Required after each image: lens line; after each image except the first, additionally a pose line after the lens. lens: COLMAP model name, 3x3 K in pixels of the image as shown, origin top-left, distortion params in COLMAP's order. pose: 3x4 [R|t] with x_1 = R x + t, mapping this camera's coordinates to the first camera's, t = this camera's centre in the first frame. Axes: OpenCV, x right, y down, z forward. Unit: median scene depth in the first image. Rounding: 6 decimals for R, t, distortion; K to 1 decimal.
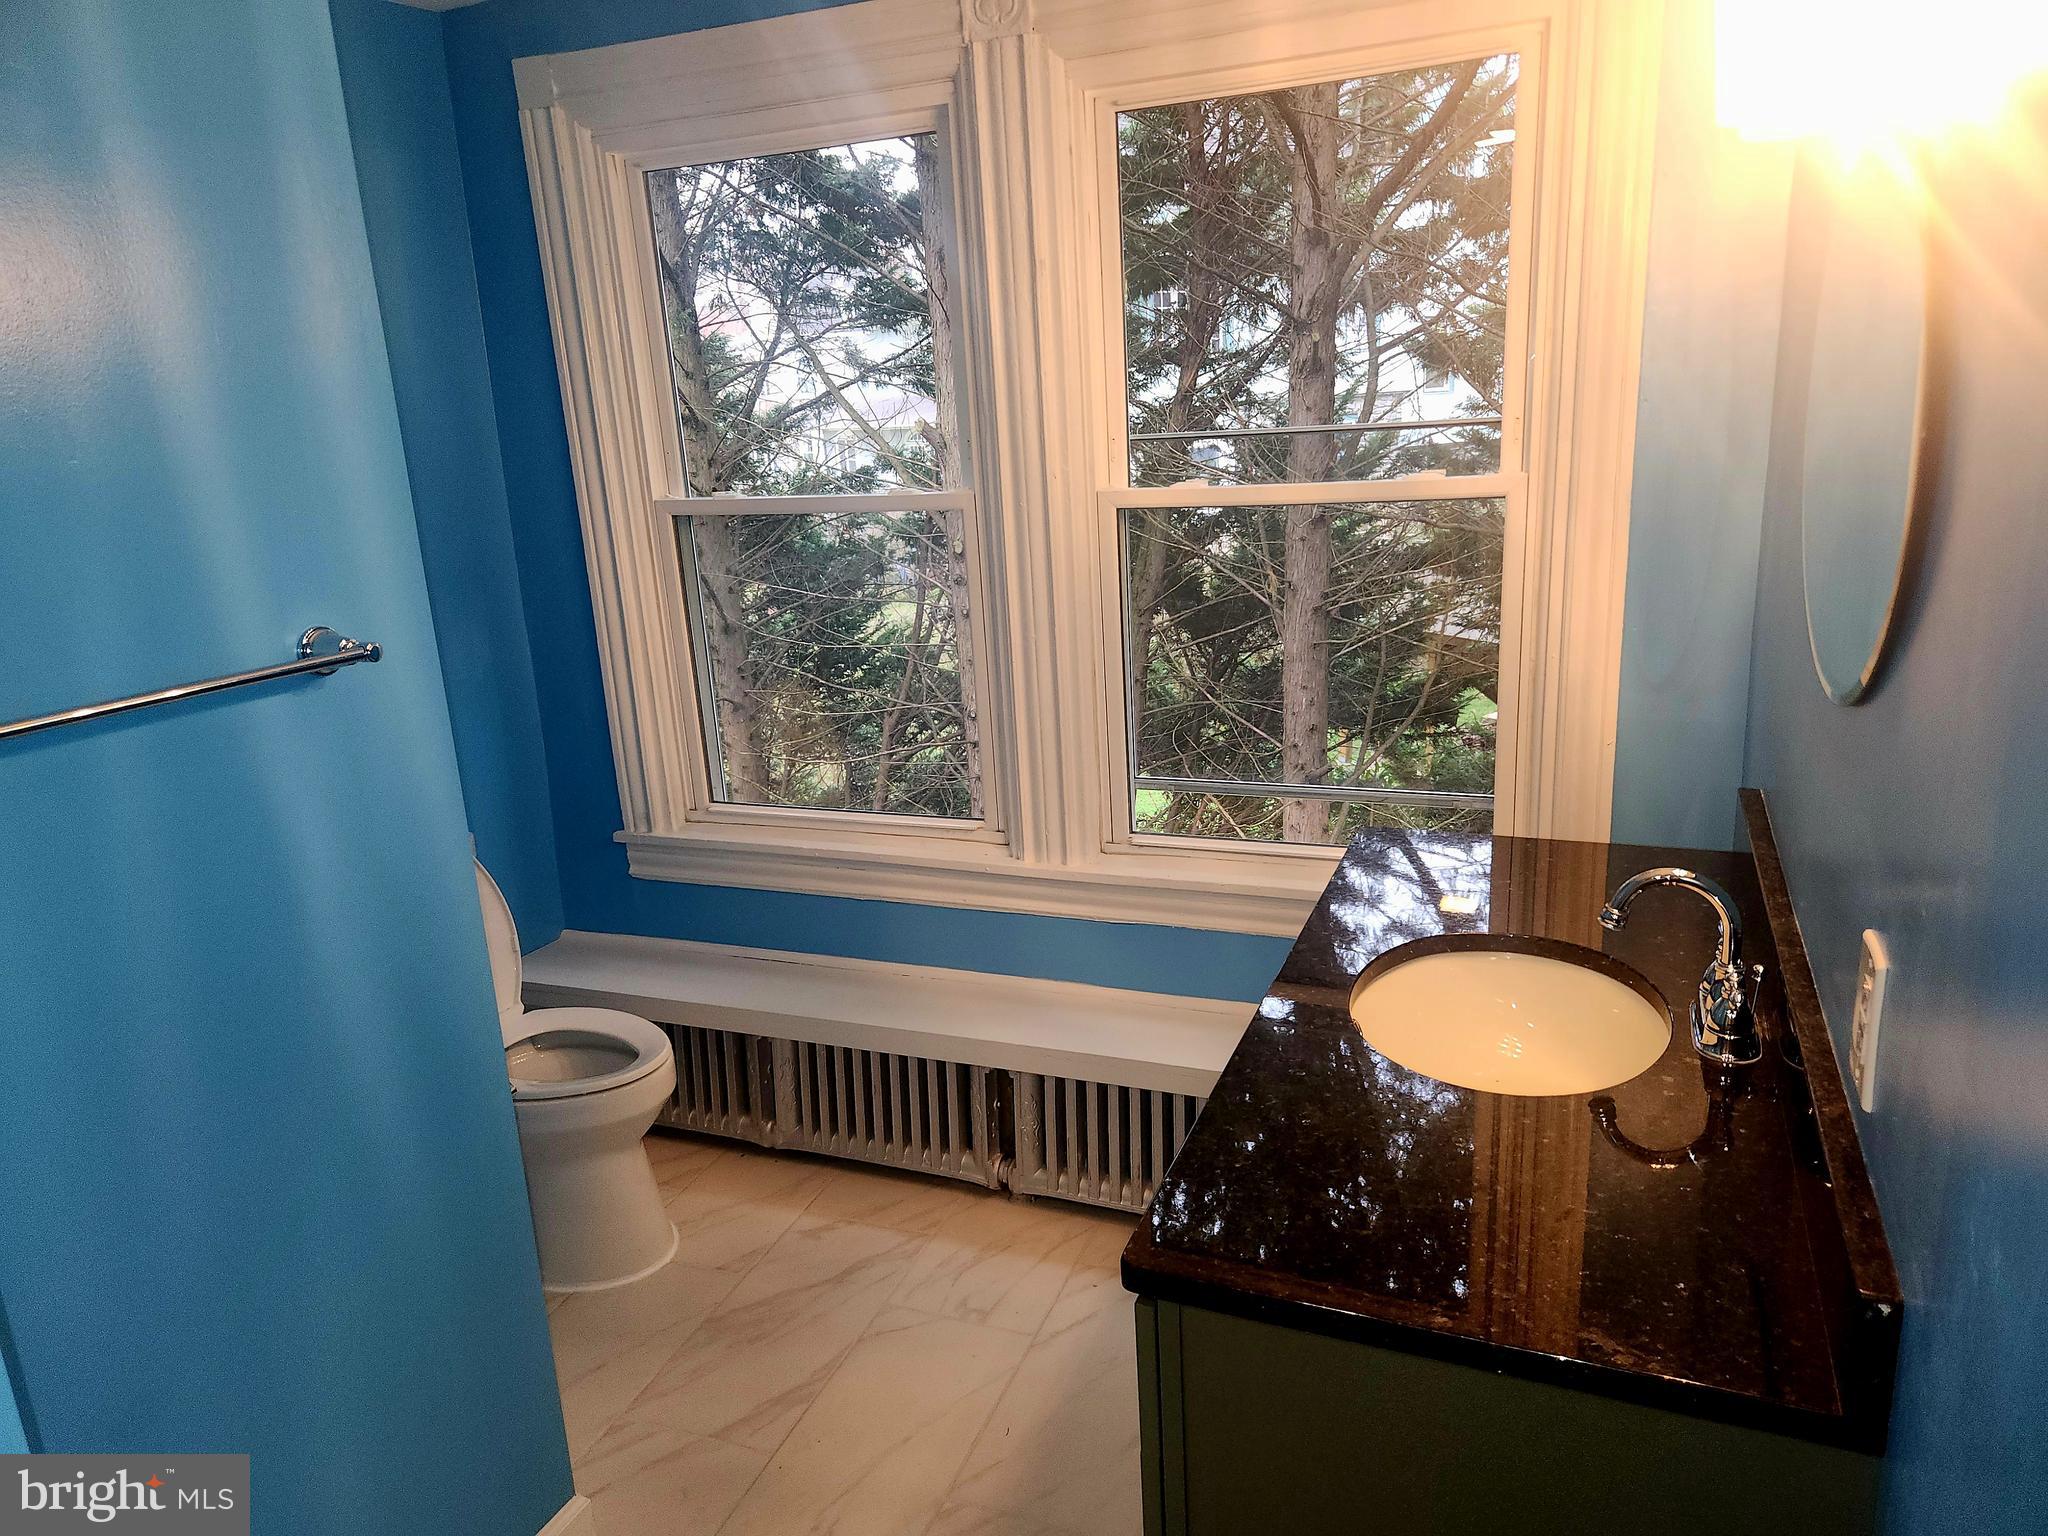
lens RADIAL K [[1358.3, 0, 1036.0], [0, 1358.3, 774.0], [0, 0, 1]] dist [0.087988, -0.055605]
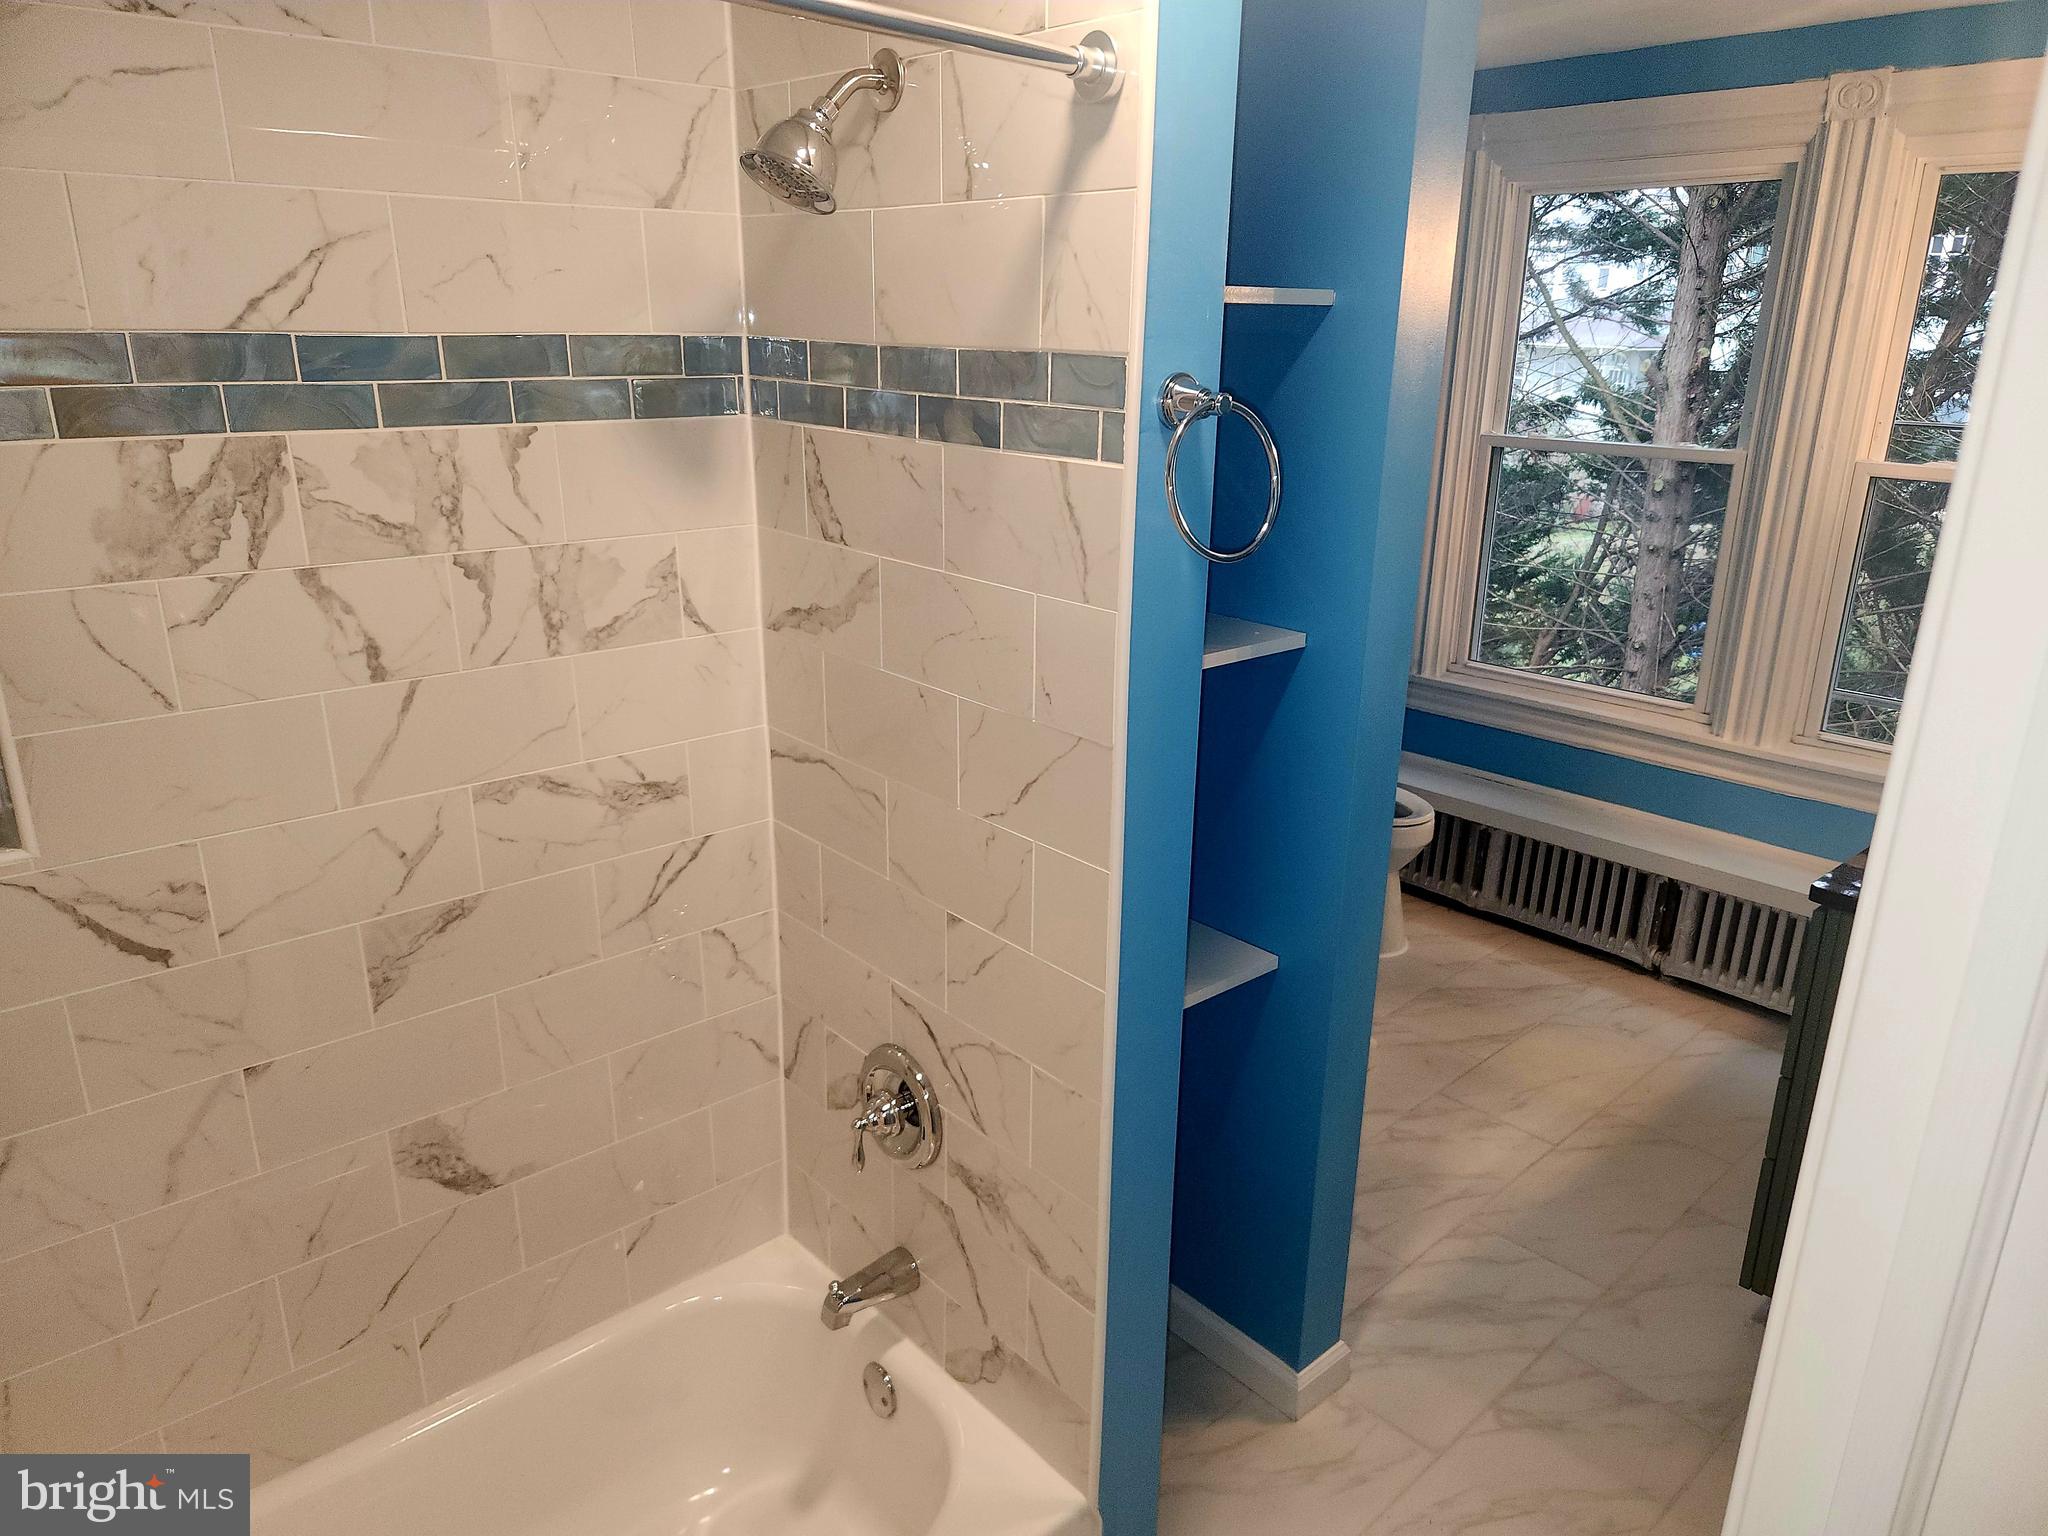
lens RADIAL K [[1367.8, 0, 1046.7], [0, 1367.8, 774.3], [0, 0, 1]] dist [0.054268, -0.041495]
pose [[0.901286, 0.195735, -0.386486, -0.070276], [-0.170964, 0.980408, 0.097837, 0.075364], [0.398064, -0.022104, 0.917091, -0.454461]]
